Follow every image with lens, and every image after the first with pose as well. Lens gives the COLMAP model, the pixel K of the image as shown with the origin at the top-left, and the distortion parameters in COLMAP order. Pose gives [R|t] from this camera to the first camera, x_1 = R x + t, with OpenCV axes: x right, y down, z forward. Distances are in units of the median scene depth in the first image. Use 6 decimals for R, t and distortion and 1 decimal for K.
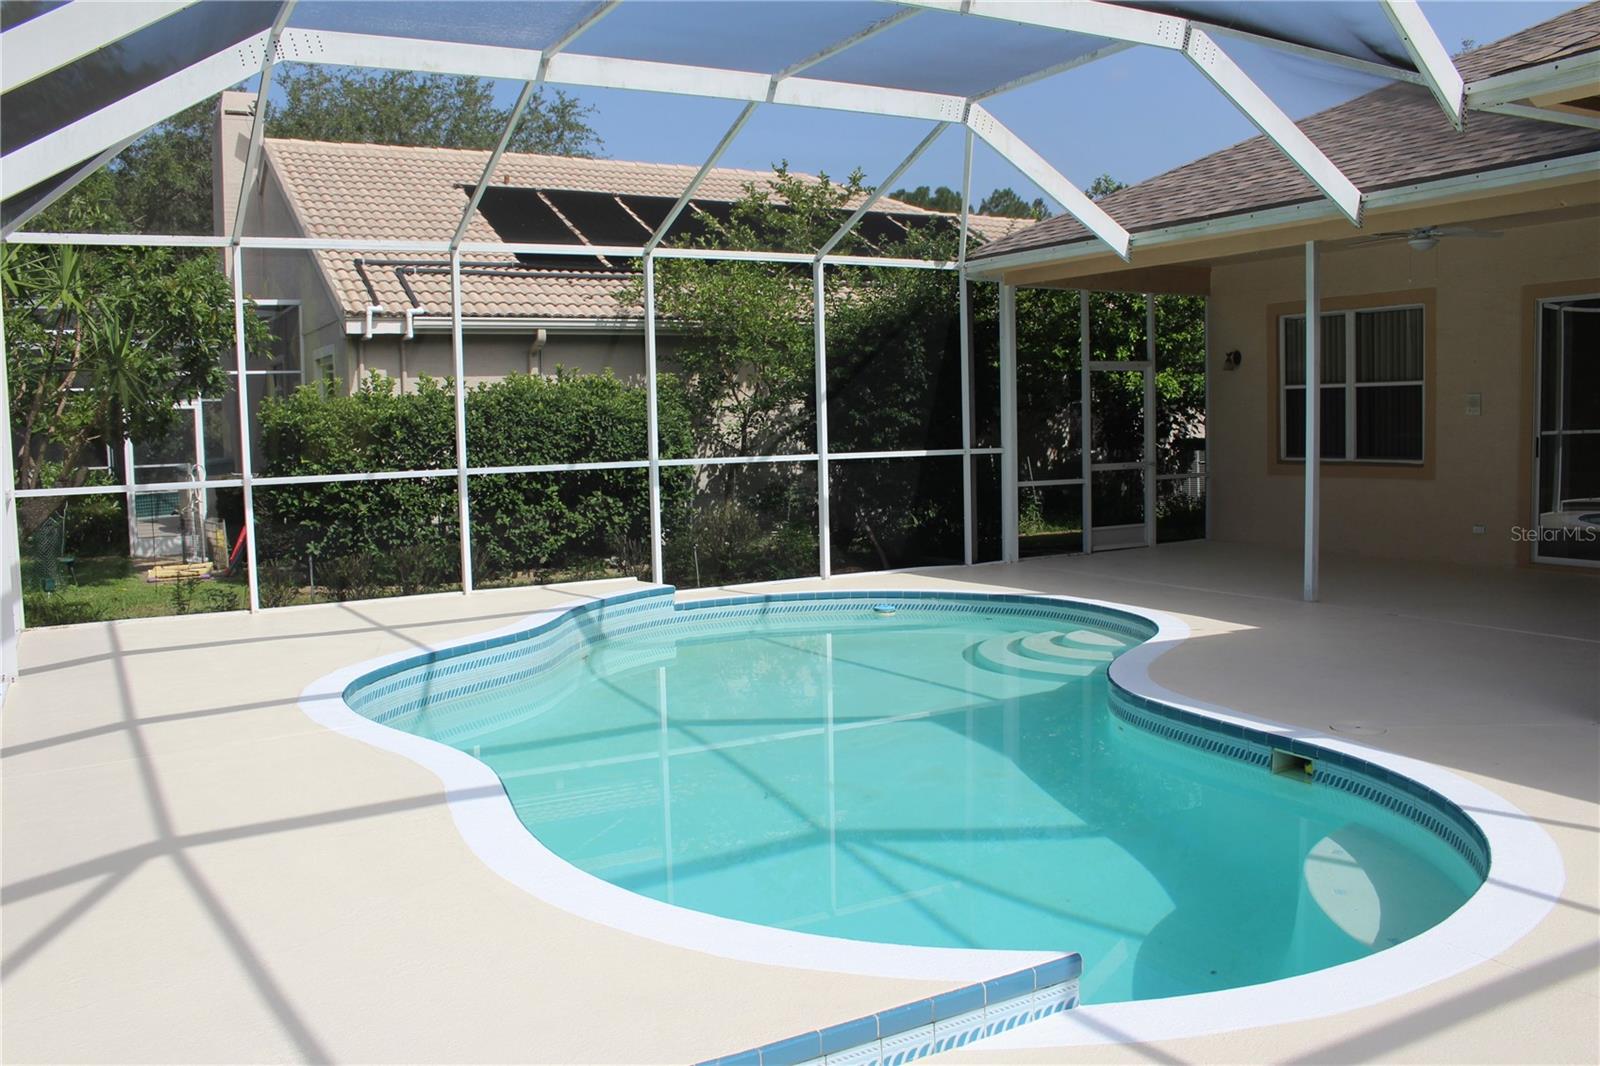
lens RADIAL K [[1333.2, 0, 800.0], [0, 1333.2, 533.0], [0, 0, 1]] dist [-0.154673, 0.120691]
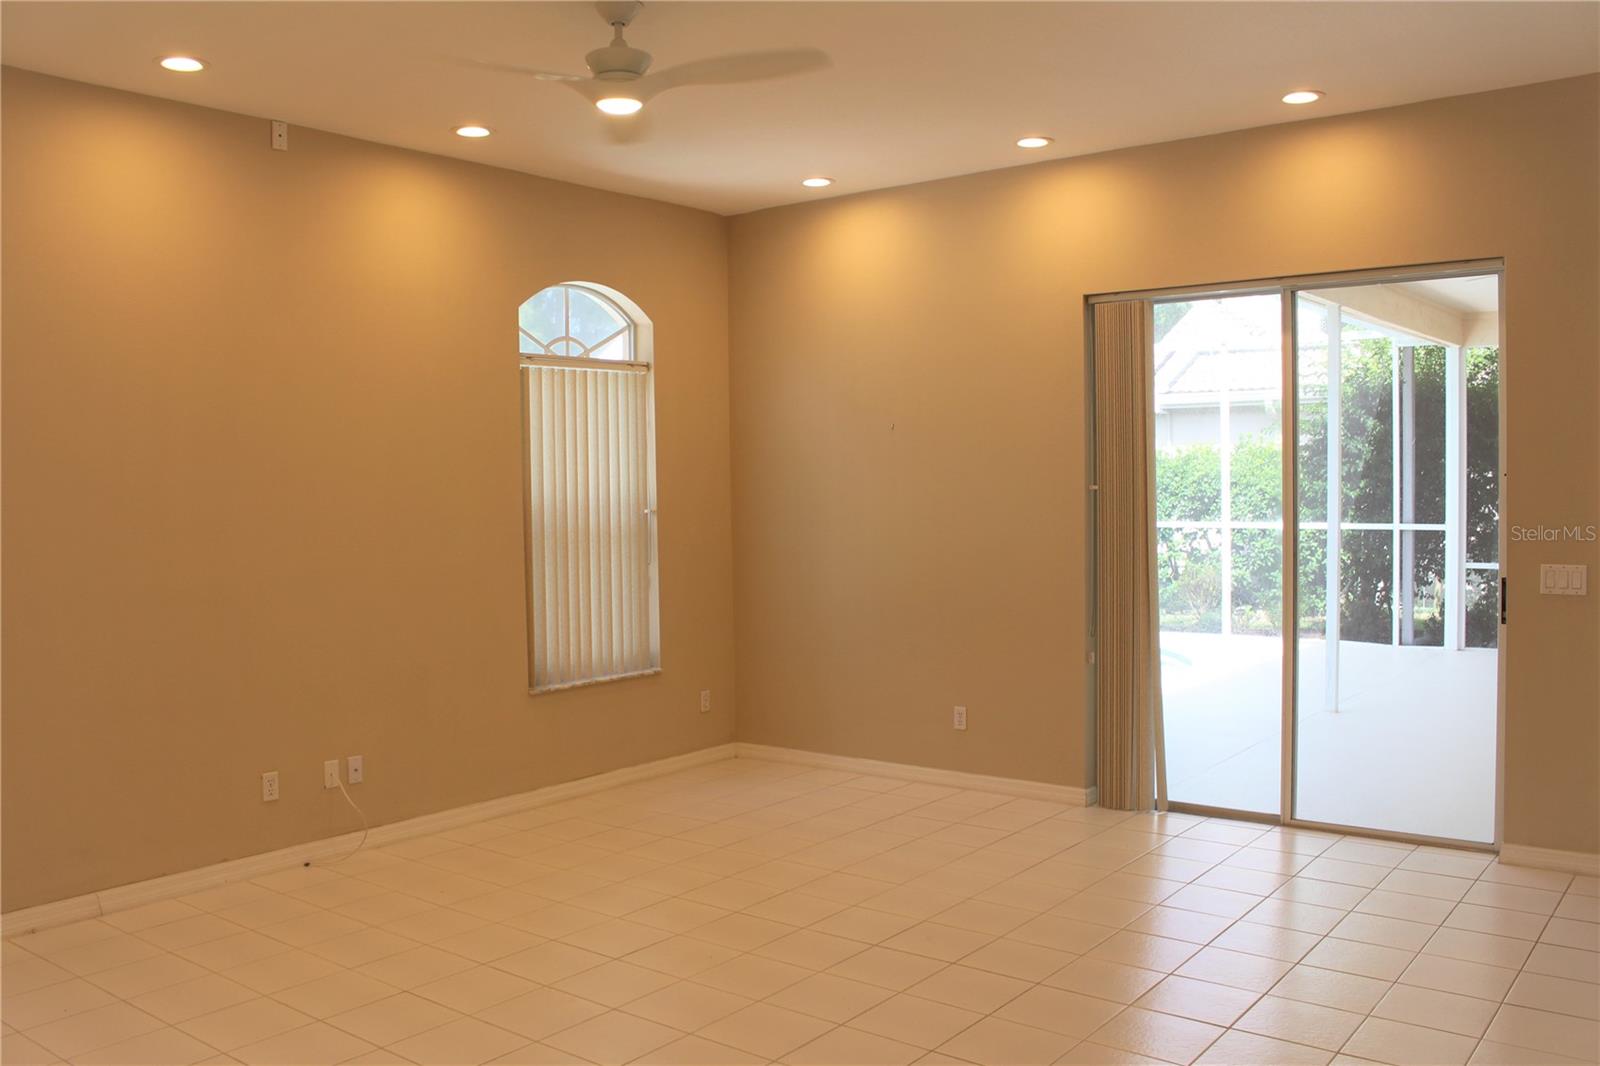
lens RADIAL K [[1333.2, 0, 800.0], [0, 1333.2, 533.0], [0, 0, 1]] dist [-0.154673, 0.120691]
pose [[0.371920, 0.053842, -0.926702, 0.767894], [-0.071276, 0.997026, 0.029322, -0.049786], [0.925524, 0.055146, 0.374651, 0.236585]]
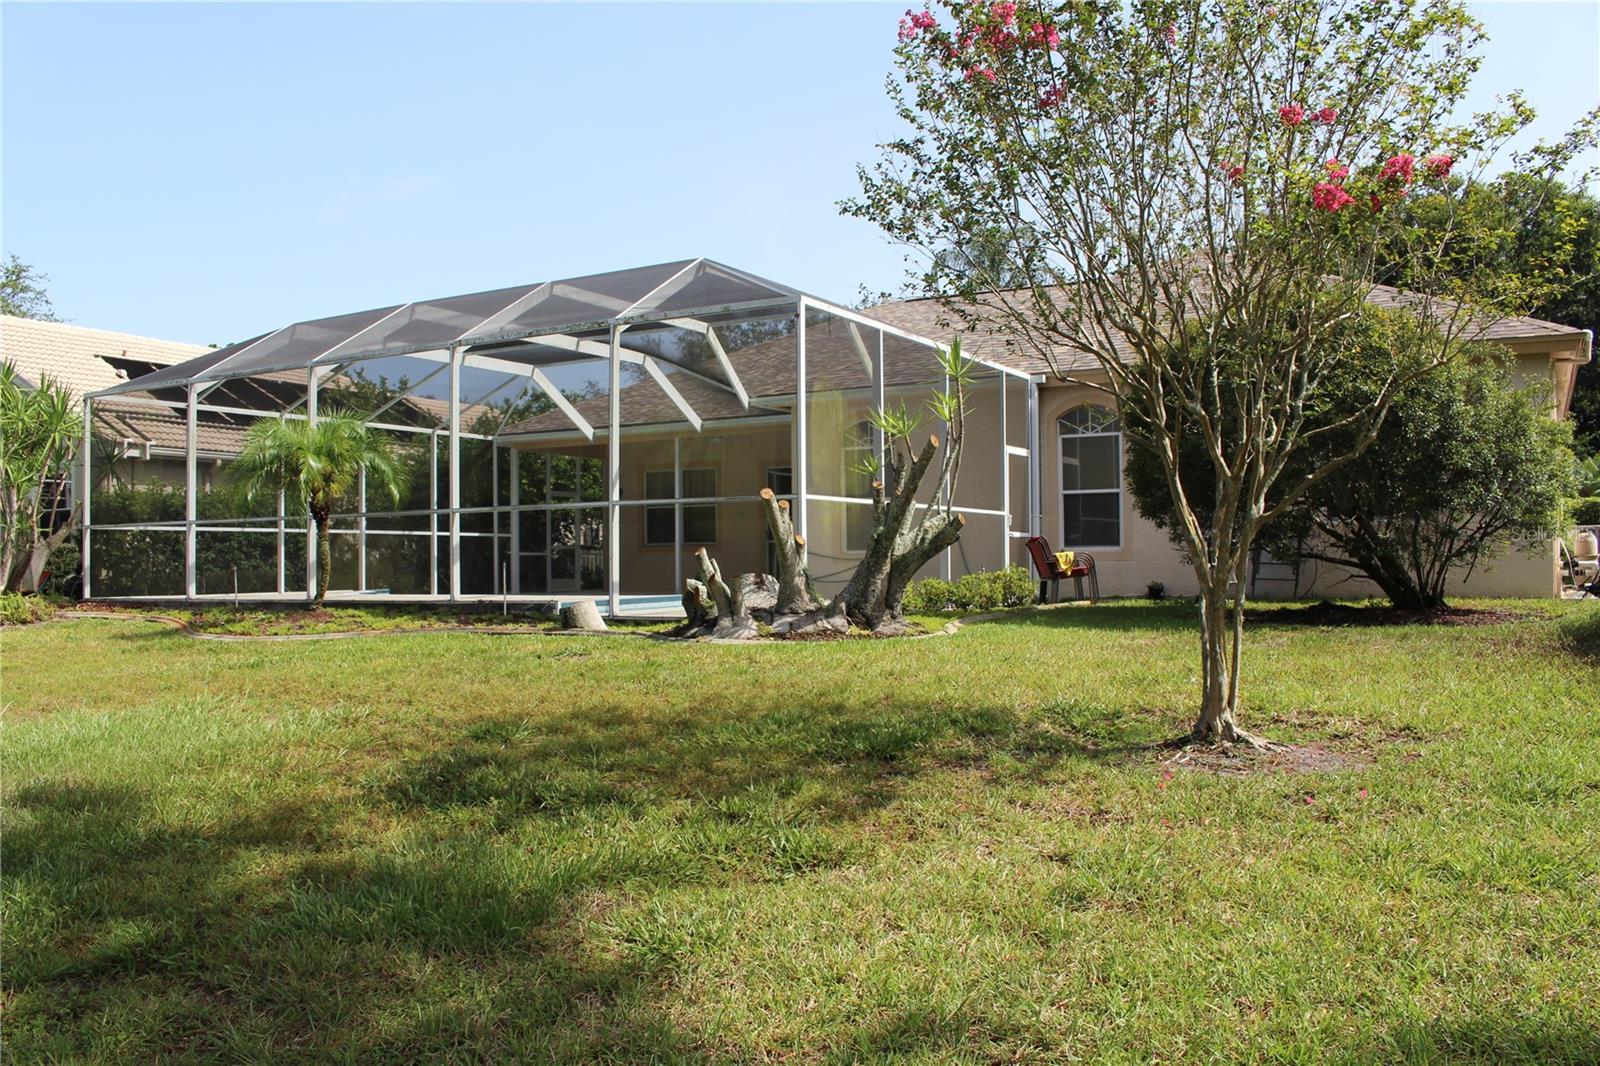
lens RADIAL K [[1333.2, 0, 800.0], [0, 1333.2, 533.0], [0, 0, 1]] dist [-0.154673, 0.120691]
pose [[0.851584, 0.021670, 0.523771, -0.453148], [0.036910, 0.994187, -0.101144, 0.131121], [-0.522918, 0.105465, 0.845834, -0.755179]]
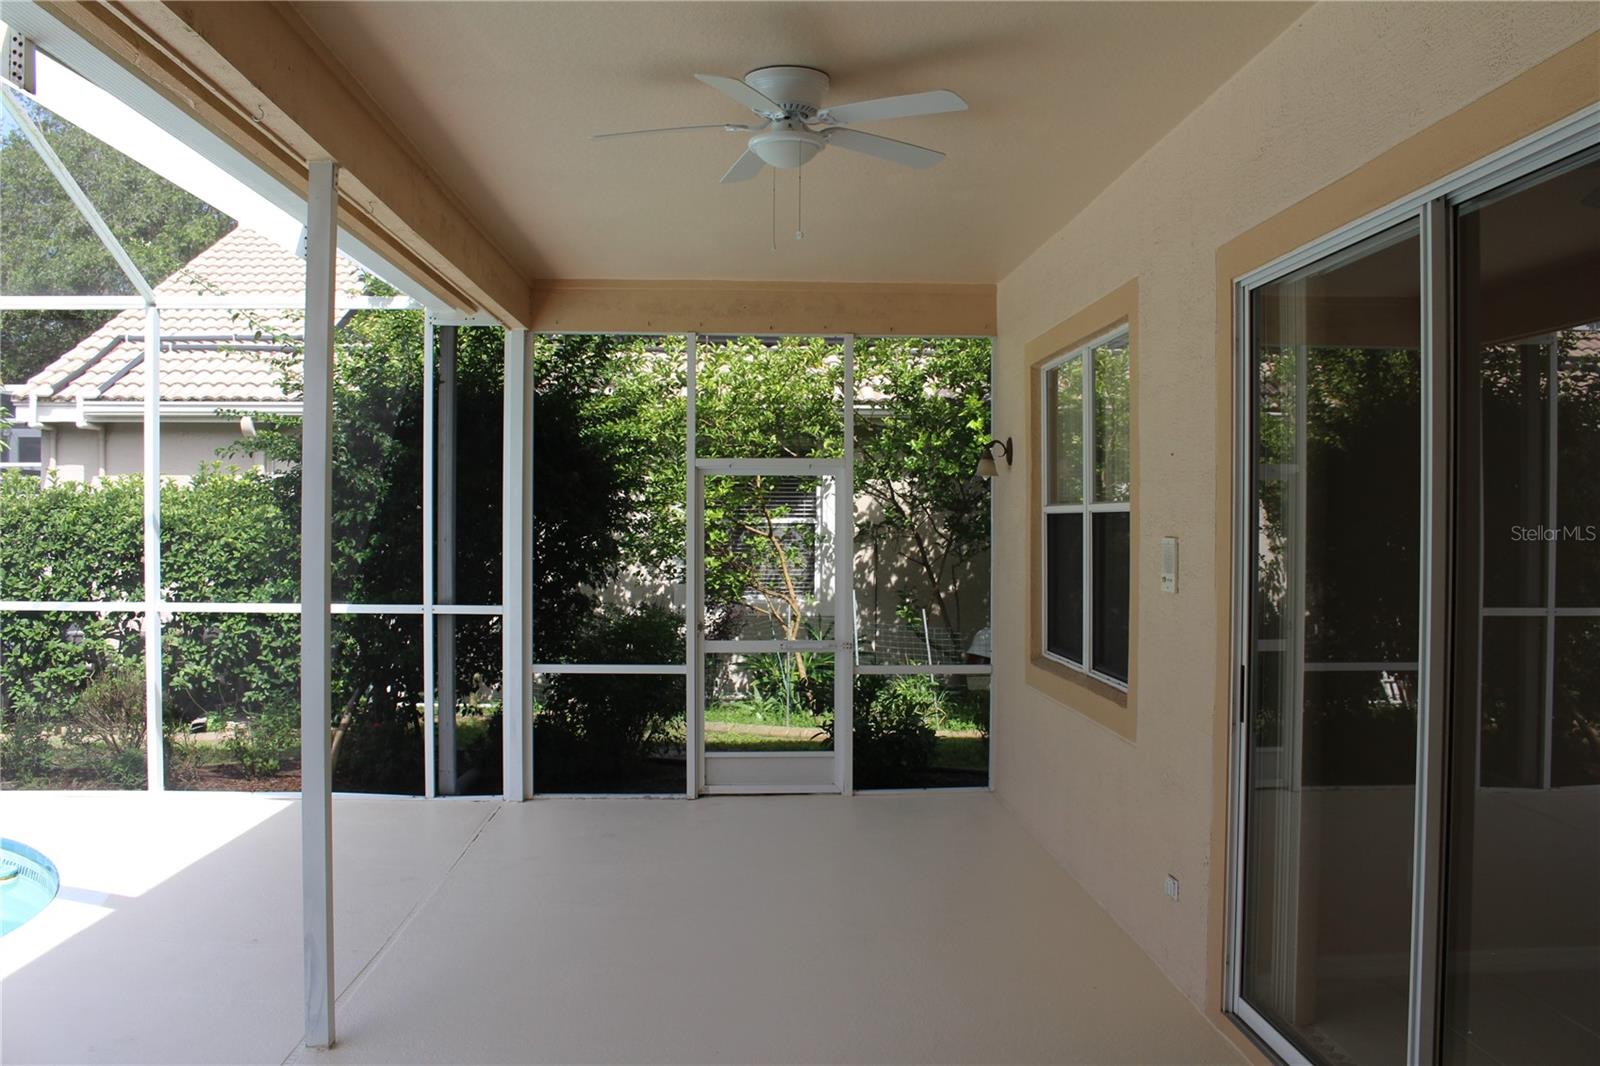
lens RADIAL K [[1333.2, 0, 800.0], [0, 1333.2, 533.0], [0, 0, 1]] dist [-0.154673, 0.120691]
pose [[0.891323, 0.030641, -0.452332, 0.502664], [-0.061300, 0.996697, -0.053274, -0.068912], [0.449205, 0.075212, 0.890257, 0.503832]]
